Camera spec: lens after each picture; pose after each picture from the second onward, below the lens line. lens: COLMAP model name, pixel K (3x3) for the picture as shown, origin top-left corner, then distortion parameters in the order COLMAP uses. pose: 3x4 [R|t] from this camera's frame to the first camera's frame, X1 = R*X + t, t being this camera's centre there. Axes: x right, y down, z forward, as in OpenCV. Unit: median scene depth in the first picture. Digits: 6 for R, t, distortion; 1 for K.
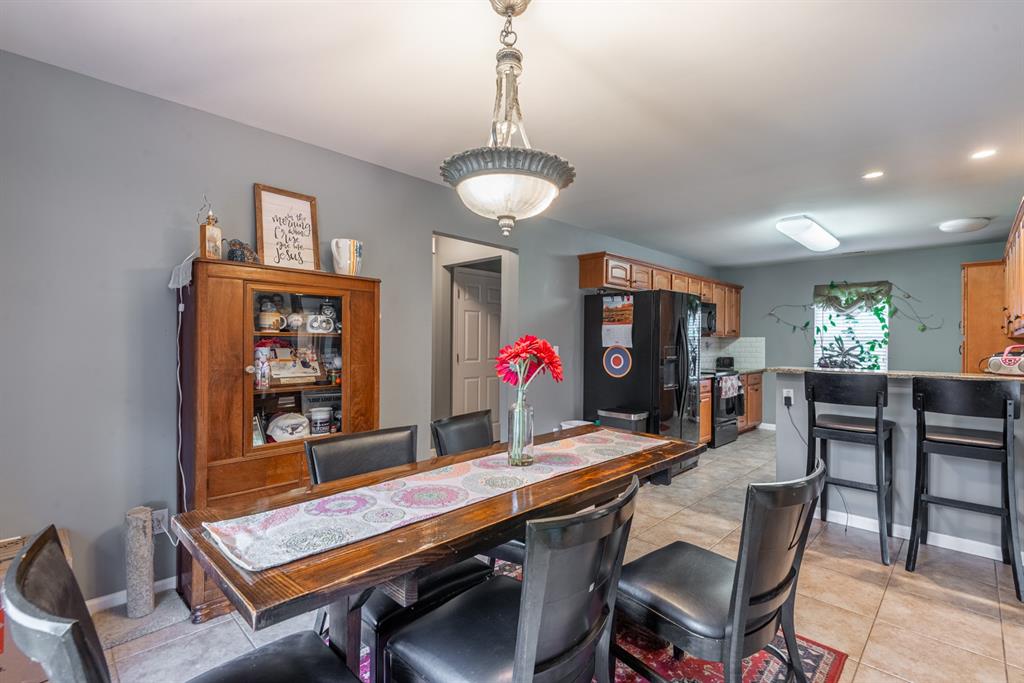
lens RADIAL K [[461.6, 0, 514.7], [0, 461.6, 339.4], [0, 0, 1]] dist [0.029399, -0.018548]
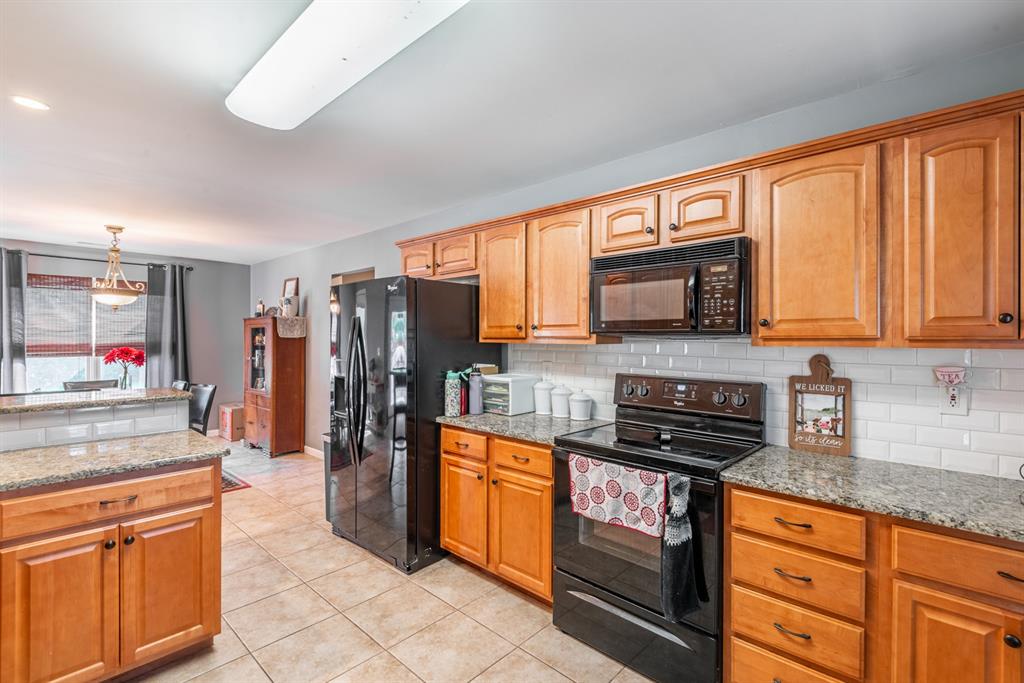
lens RADIAL K [[461.6, 0, 514.7], [0, 461.6, 339.4], [0, 0, 1]] dist [0.029399, -0.018548]
pose [[0.032989, -0.006394, -0.999435, 0.773925], [0.000722, 0.999979, -0.006373, -0.008851], [0.999455, -0.000511, 0.032993, 0.887640]]
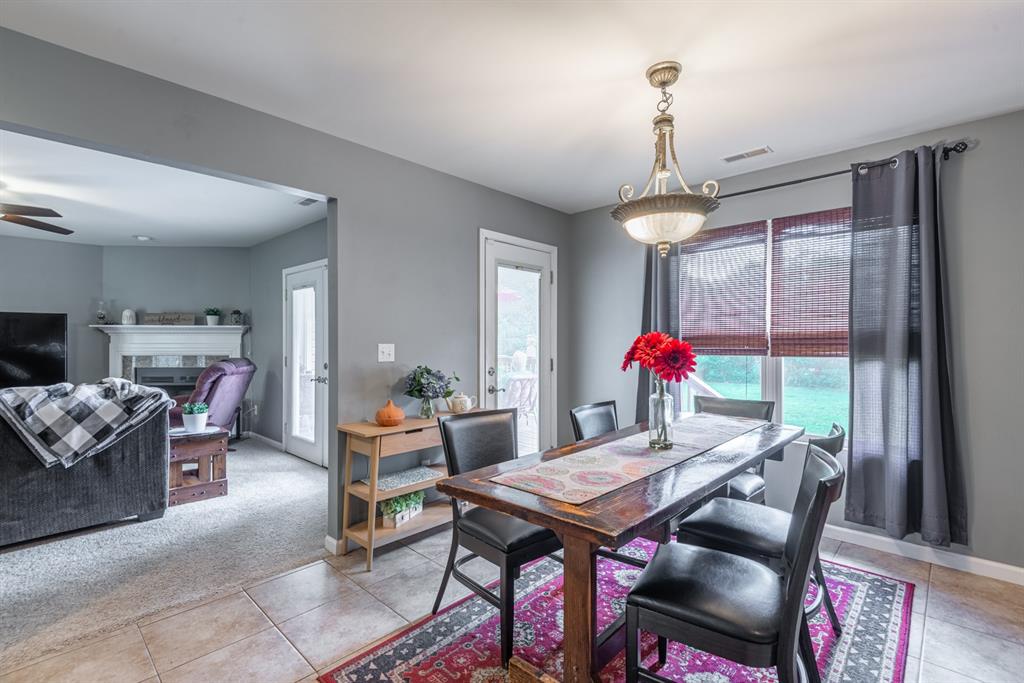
lens RADIAL K [[461.6, 0, 514.7], [0, 461.6, 339.4], [0, 0, 1]] dist [0.029399, -0.018548]
pose [[-0.999586, -0.010233, -0.026877, 0.117328], [-0.010114, 0.999938, -0.004562, 0.005014], [0.026922, -0.004288, -0.999628, 0.606297]]
